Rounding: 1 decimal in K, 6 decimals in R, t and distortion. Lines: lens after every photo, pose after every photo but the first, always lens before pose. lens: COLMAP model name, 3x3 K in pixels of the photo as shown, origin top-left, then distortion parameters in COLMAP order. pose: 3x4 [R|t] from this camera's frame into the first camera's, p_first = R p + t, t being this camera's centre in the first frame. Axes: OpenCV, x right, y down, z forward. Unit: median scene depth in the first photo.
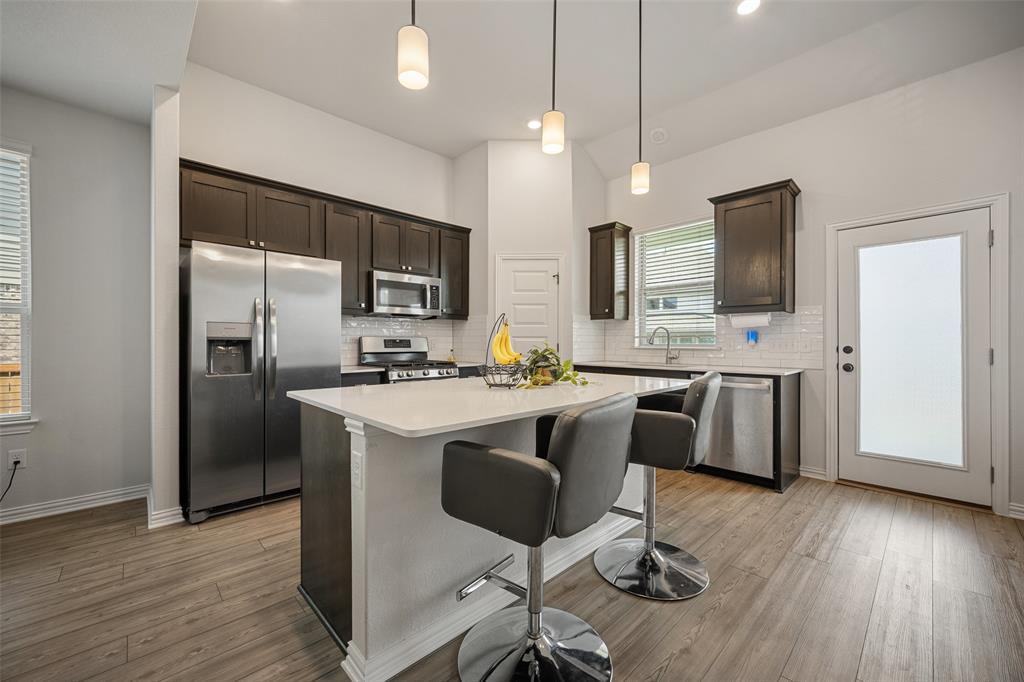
lens RADIAL K [[405.7, 0, 507.2], [0, 405.7, 343.2], [0, 0, 1]] dist [0.001540, 0.000048]
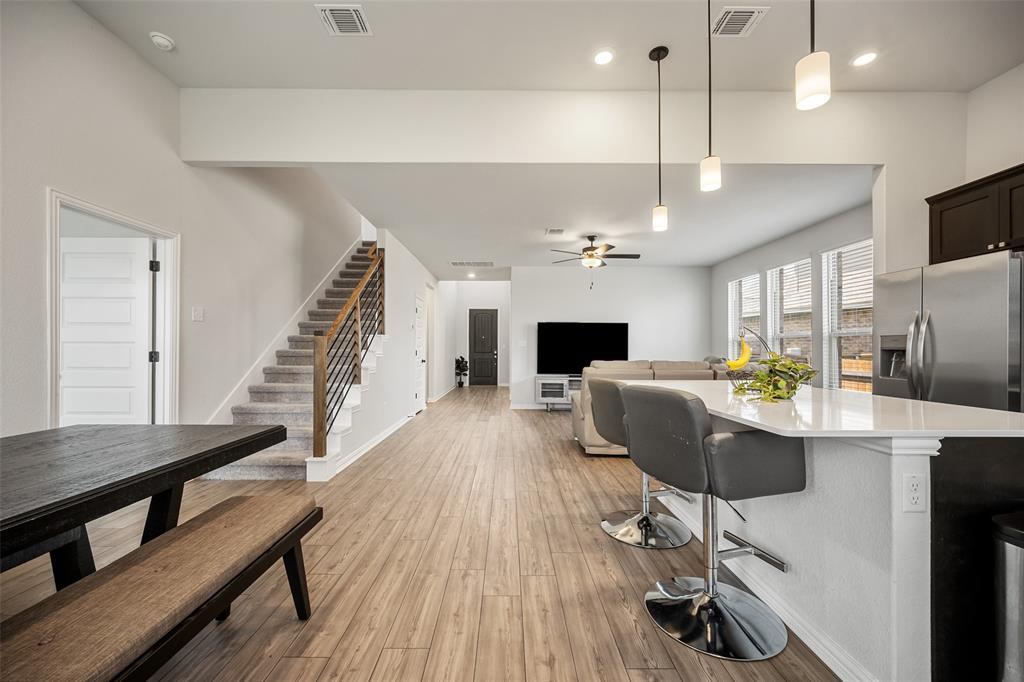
lens RADIAL K [[405.7, 0, 514.2], [0, 405.7, 348.5], [0, 0, 1]] dist [0.001540, 0.000048]
pose [[-0.682545, -0.000810, -0.730843, 0.629973], [0.000795, 0.999998, -0.001850, -0.004724], [0.730843, -0.001844, -0.682543, 0.642402]]
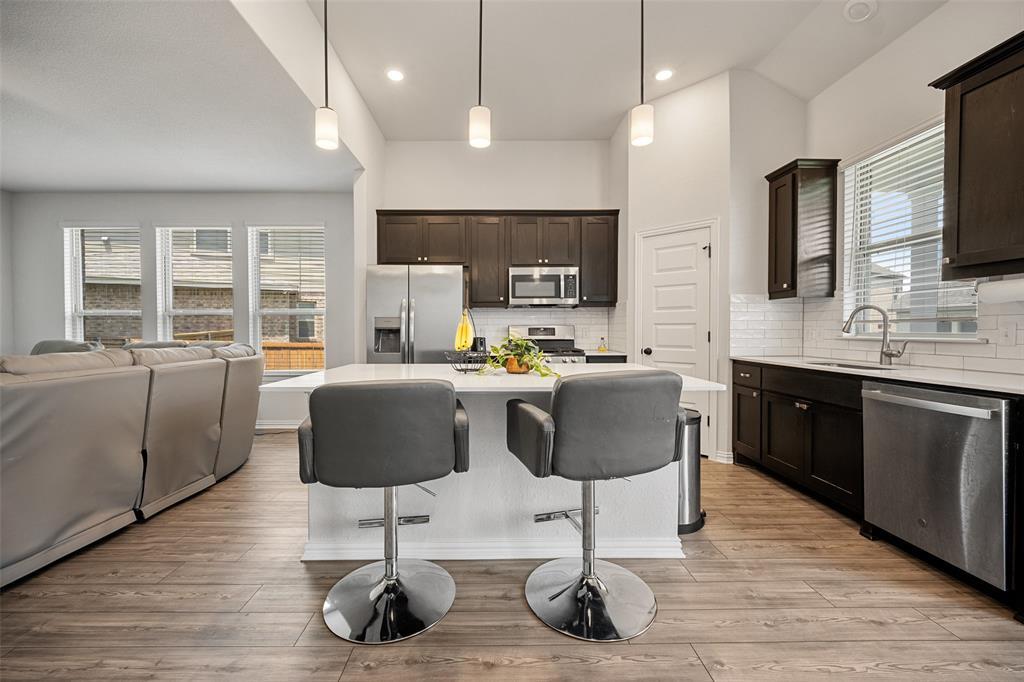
lens RADIAL K [[405.7, 0, 491.4], [0, 405.7, 335.1], [0, 0, 1]] dist [0.001540, 0.000048]
pose [[0.726928, 0.006514, -0.686682, 0.390367], [0.000535, 0.999949, 0.010052, -0.000528], [0.686713, -0.007674, 0.726888, 0.123374]]
